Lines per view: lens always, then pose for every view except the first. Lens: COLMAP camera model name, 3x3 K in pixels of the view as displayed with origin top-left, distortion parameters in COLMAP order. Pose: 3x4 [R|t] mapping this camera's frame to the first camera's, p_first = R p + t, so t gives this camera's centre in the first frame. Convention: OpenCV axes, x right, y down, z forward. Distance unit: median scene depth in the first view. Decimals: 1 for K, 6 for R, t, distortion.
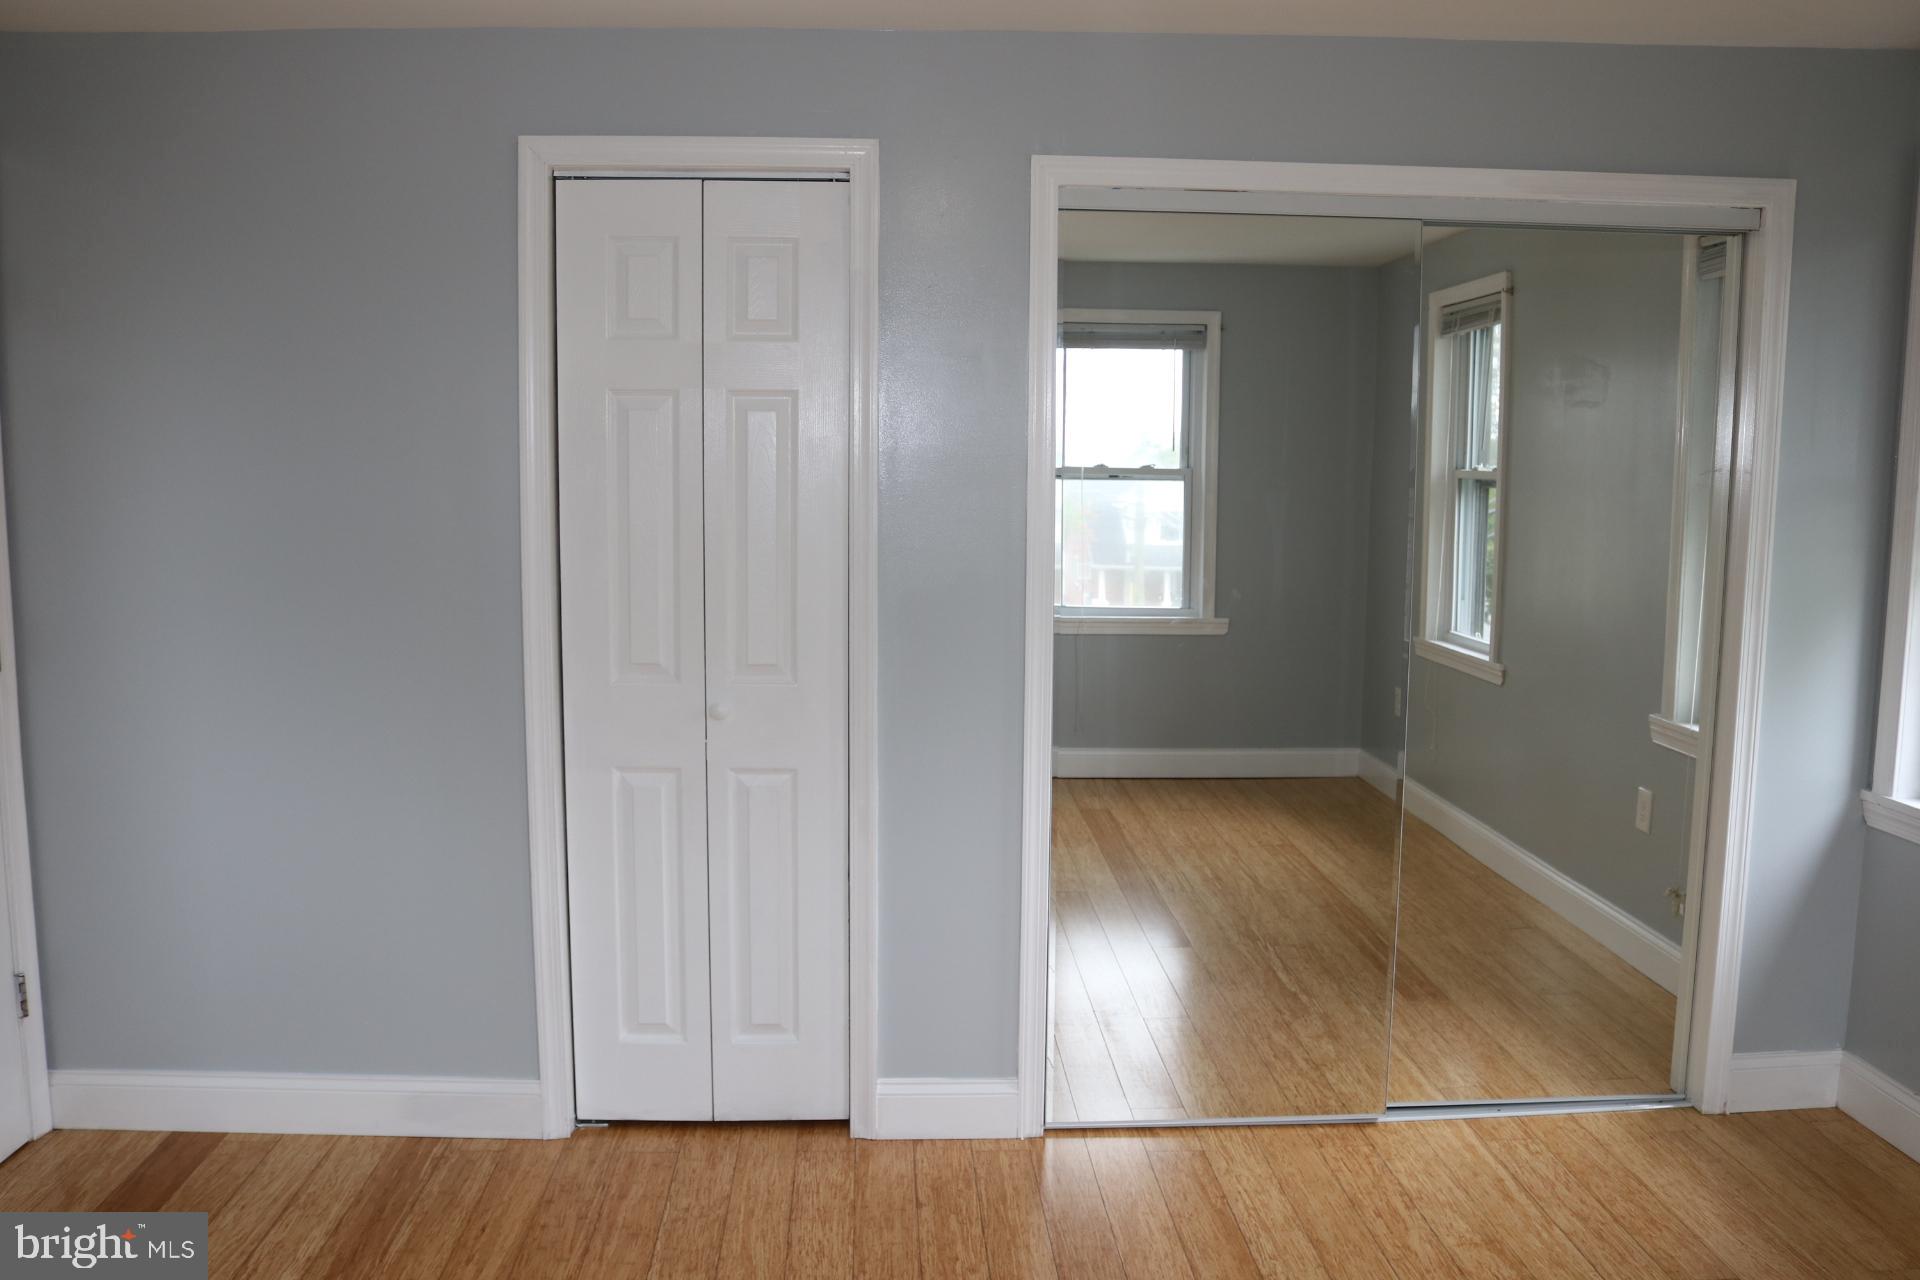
lens RADIAL K [[1622.8, 0, 934.5], [0, 1622.8, 675.2], [0, 0, 1]] dist [-0.162676, 0.143886]
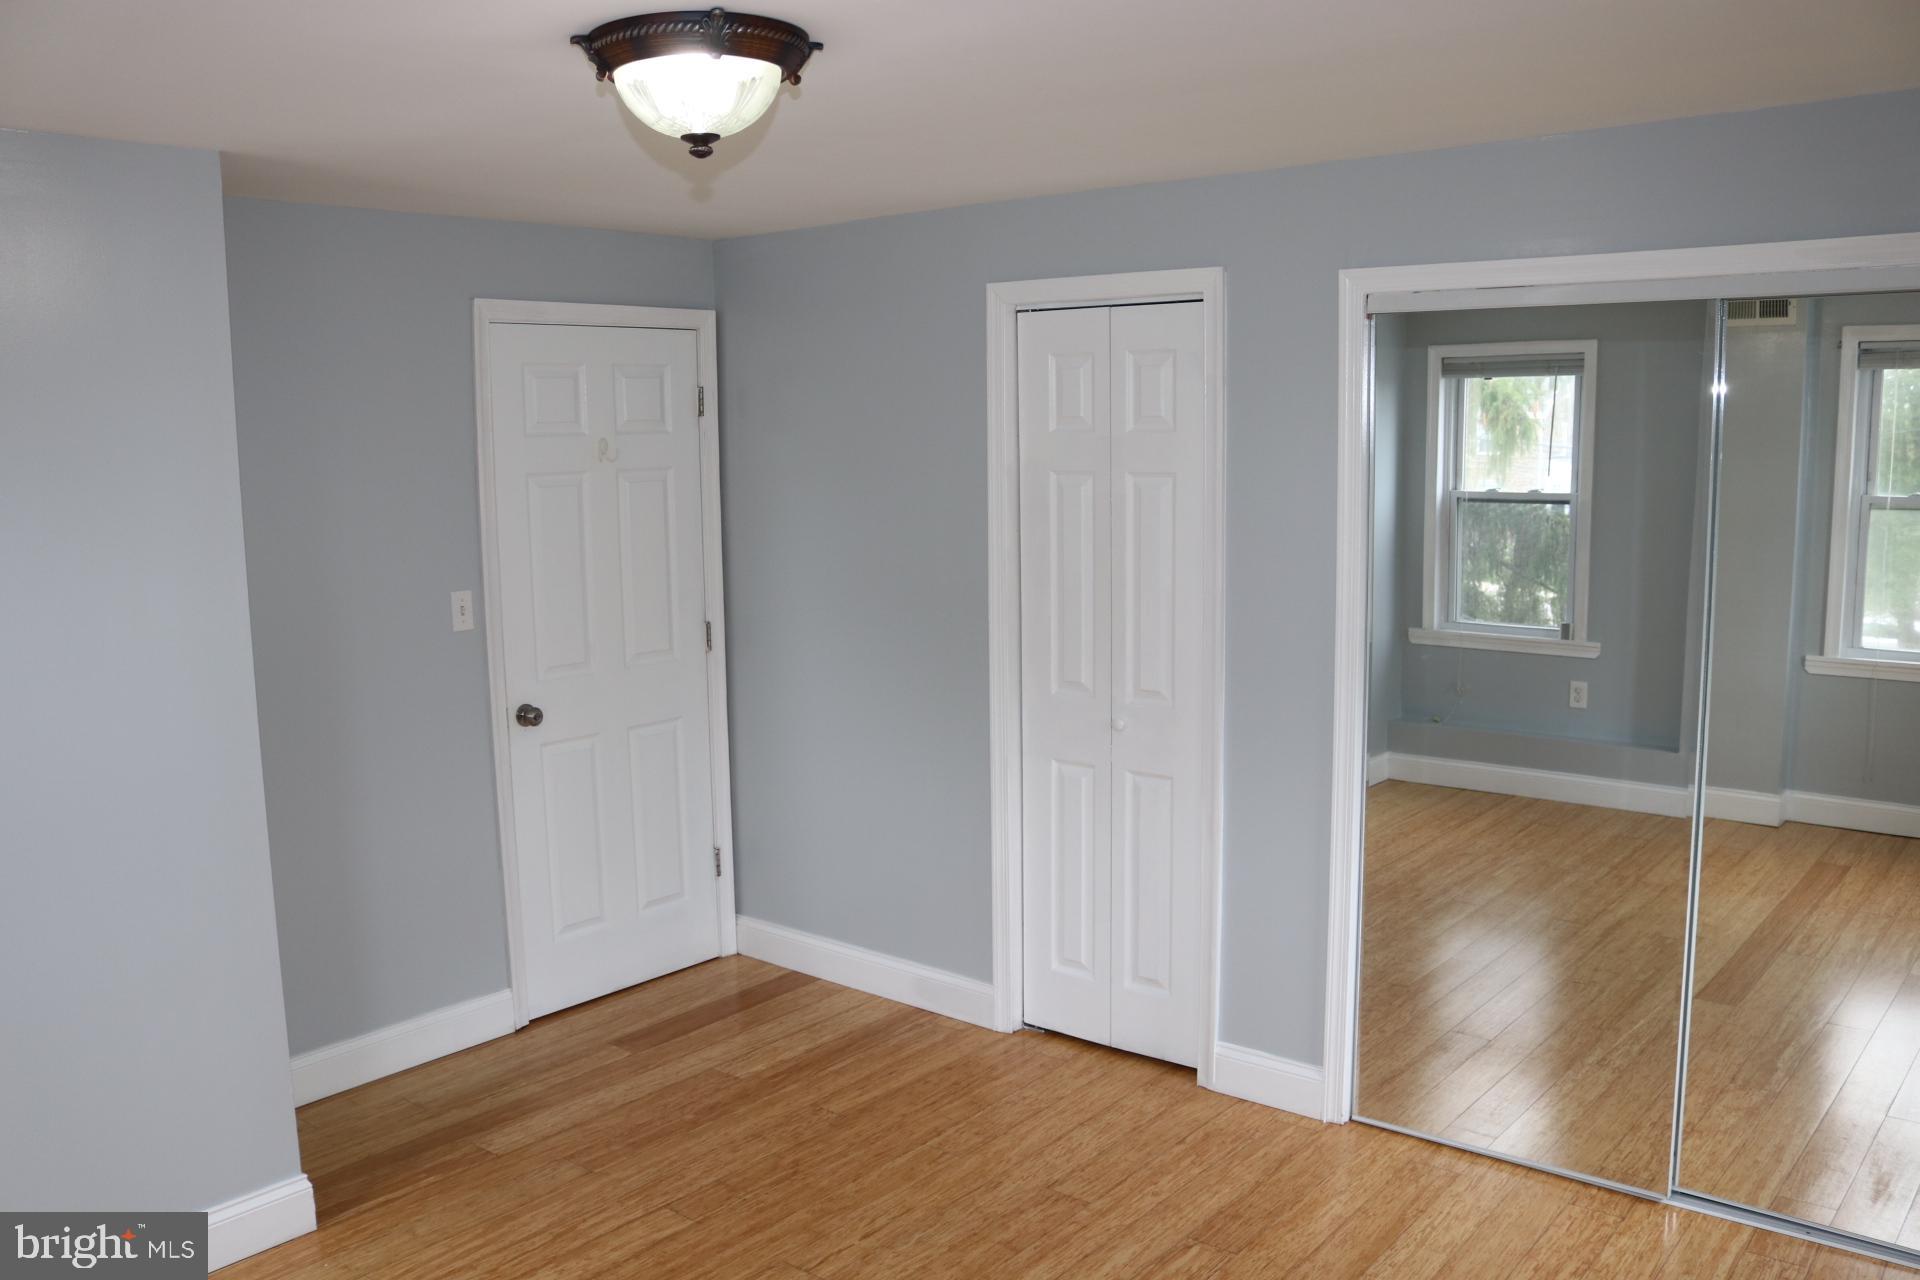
lens RADIAL K [[1602.5, 0, 943.0], [0, 1602.5, 673.9], [0, 0, 1]] dist [-0.142867, 0.119536]
pose [[0.745874, 0.083980, -0.660772, 0.585476], [-0.071802, 0.996377, 0.045585, -0.063905], [0.662206, 0.013444, 0.749201, -0.031587]]
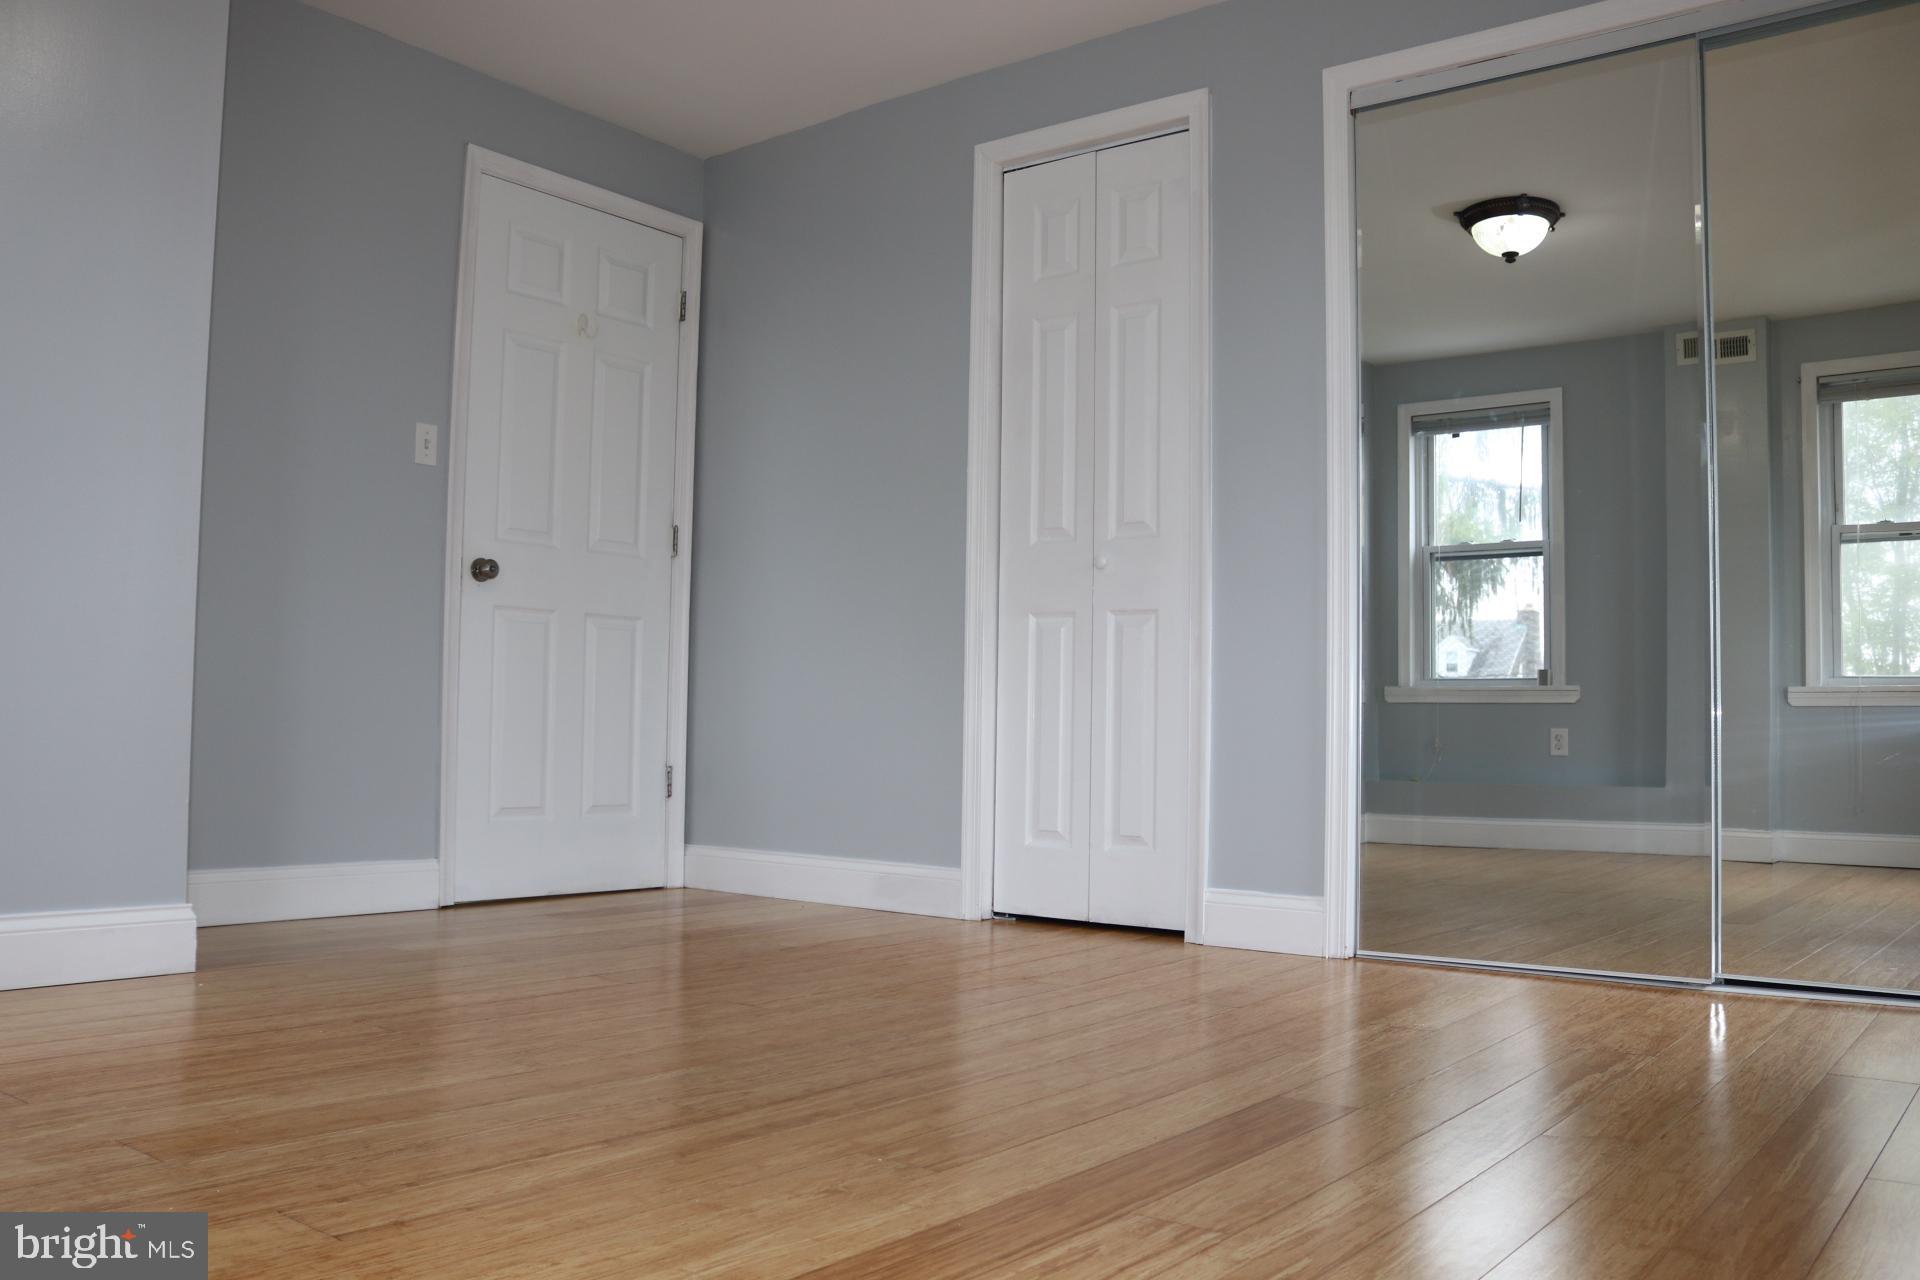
lens RADIAL K [[1599.0, 0, 938.0], [0, 1599.0, 663.9], [0, 0, 1]] dist [-0.155741, 0.132712]
pose [[0.760040, -0.021776, -0.649511, 0.547507], [-0.102789, 0.982830, -0.153231, 0.292046], [0.641696, 0.183224, 0.744752, 0.041162]]
